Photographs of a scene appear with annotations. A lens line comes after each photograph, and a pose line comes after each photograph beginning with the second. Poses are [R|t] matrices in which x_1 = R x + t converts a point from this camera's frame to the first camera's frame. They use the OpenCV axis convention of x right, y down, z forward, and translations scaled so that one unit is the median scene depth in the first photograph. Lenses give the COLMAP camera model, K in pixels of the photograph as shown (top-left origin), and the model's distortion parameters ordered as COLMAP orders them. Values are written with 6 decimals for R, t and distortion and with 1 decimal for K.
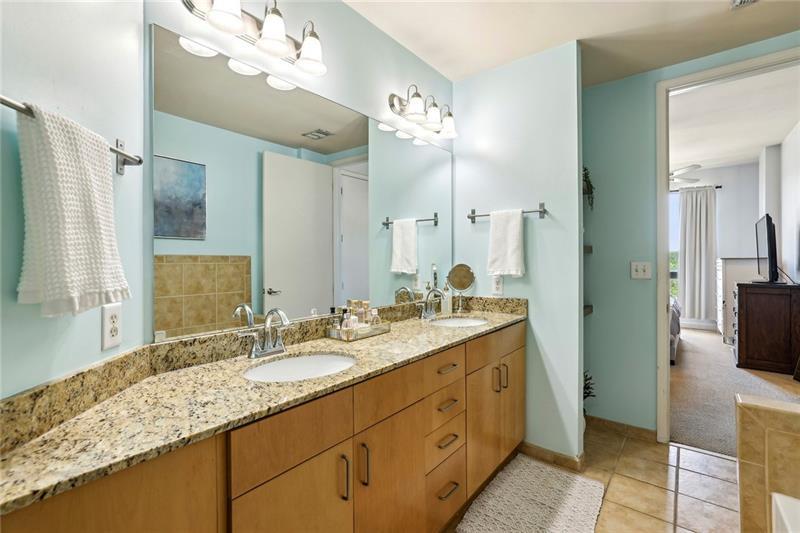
lens RADIAL K [[349.9, 0, 397.0], [0, 349.9, 257.9], [0, 0, 1]] dist [0.001663, 0.000100]
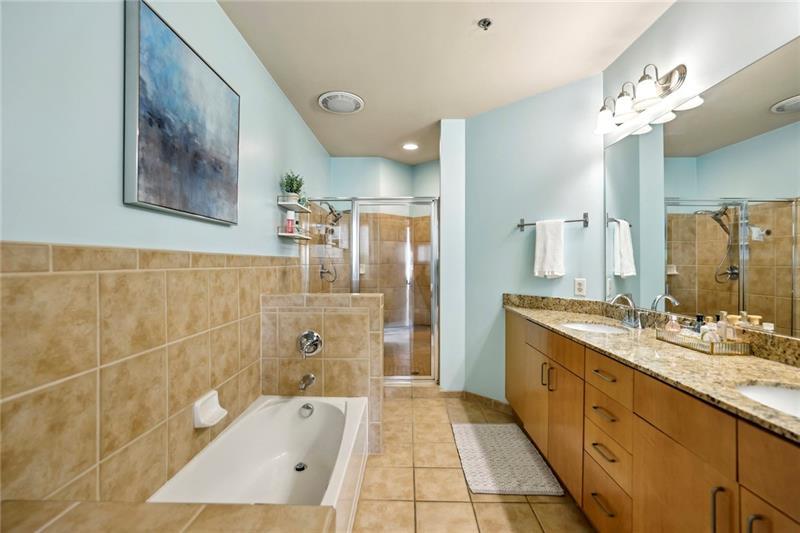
lens RADIAL K [[355.1, 0, 396.2], [0, 355.1, 268.0], [0, 0, 1]] dist [-0.013734, 0.000092]
pose [[-0.781599, 0.003257, -0.623773, 1.878769], [0.002682, 0.999995, 0.001860, 0.053580], [0.623776, -0.000220, -0.781604, 2.253278]]
